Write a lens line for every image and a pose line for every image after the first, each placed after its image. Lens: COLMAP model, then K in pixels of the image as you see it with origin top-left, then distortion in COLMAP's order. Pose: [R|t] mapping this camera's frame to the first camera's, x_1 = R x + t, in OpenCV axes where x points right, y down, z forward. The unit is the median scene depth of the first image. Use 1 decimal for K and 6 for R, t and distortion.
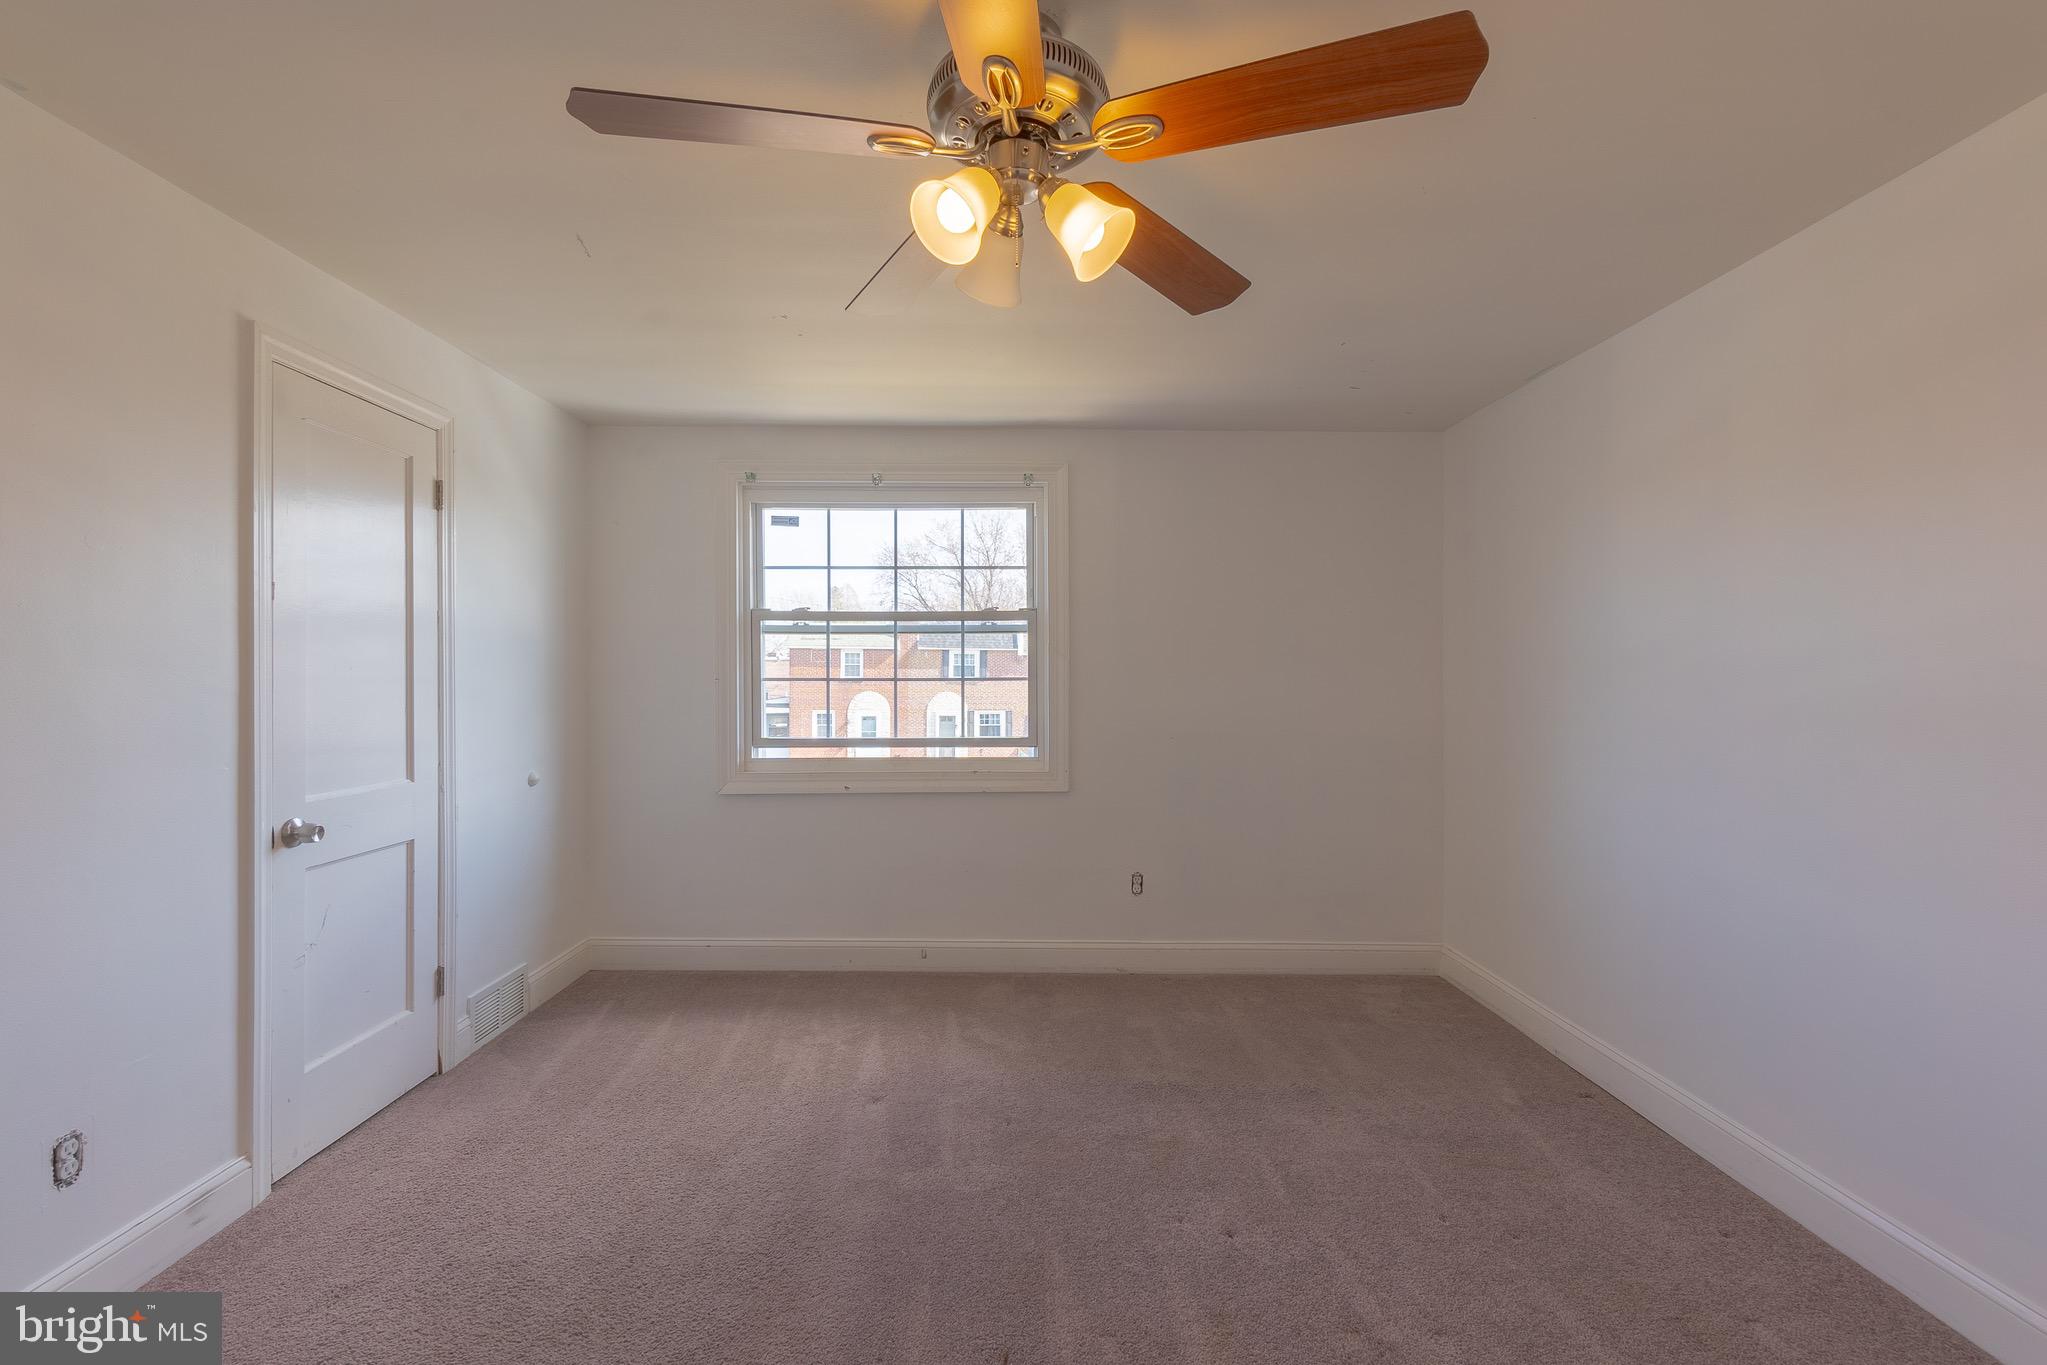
lens RADIAL K [[913.8, 0, 1023.5], [0, 913.8, 682.5], [0, 0, 1]] dist [-0.000908, -0.000115]
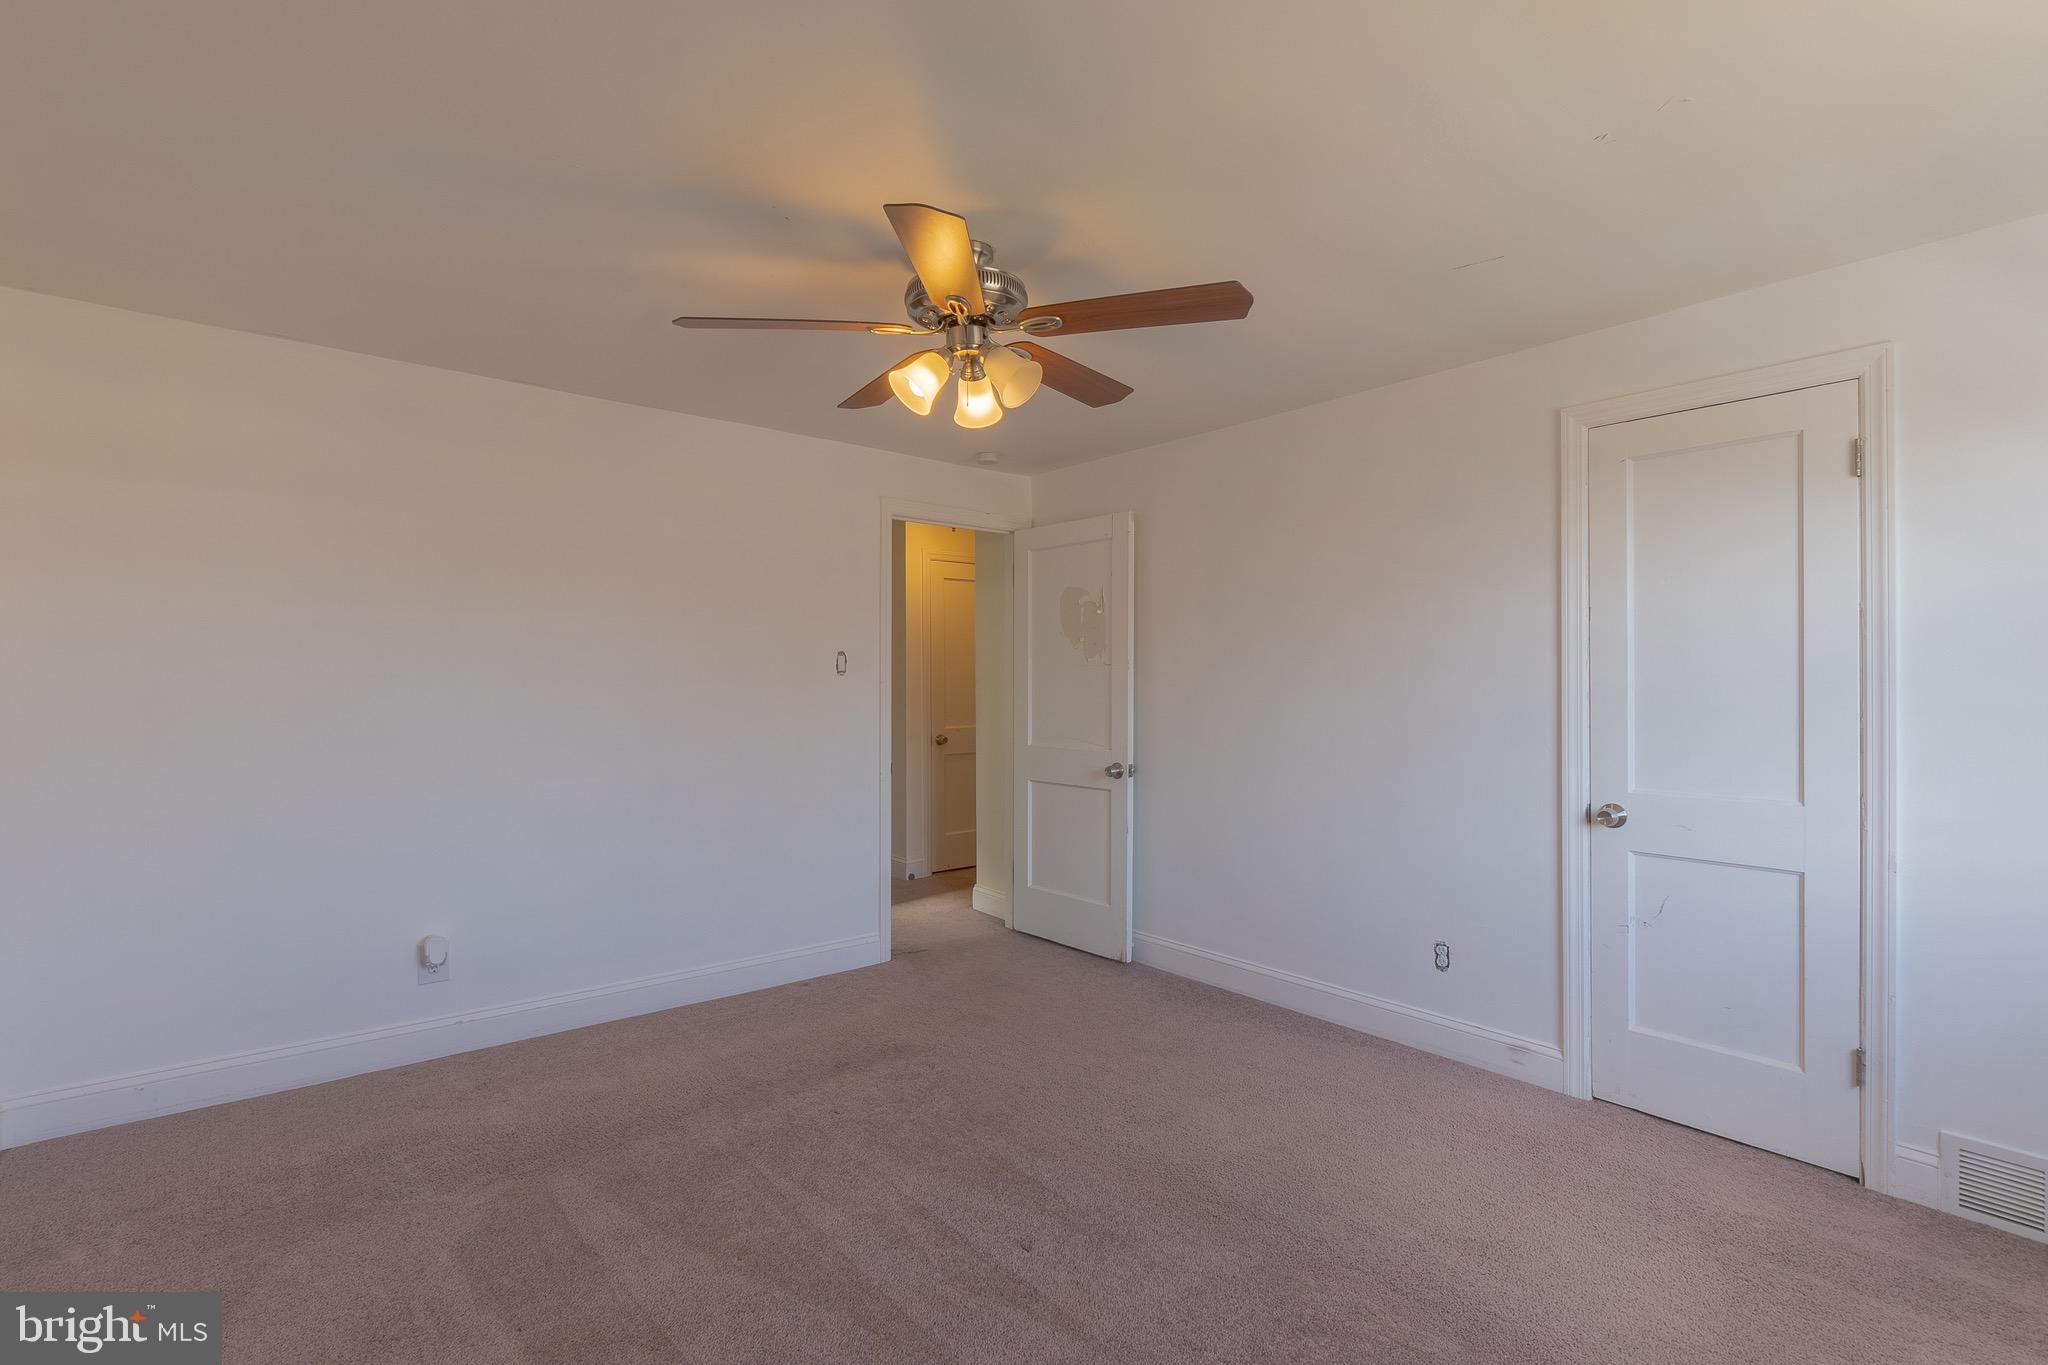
lens RADIAL K [[926.8, 0, 1024.0], [0, 926.8, 682.5], [0, 0, 1]] dist [0.000068, 0.000118]
pose [[-0.794570, -0.001812, -0.607169, 0.444211], [-0.002981, 0.999995, 0.000916, -0.005539], [0.607165, 0.002538, -0.794572, 1.242885]]
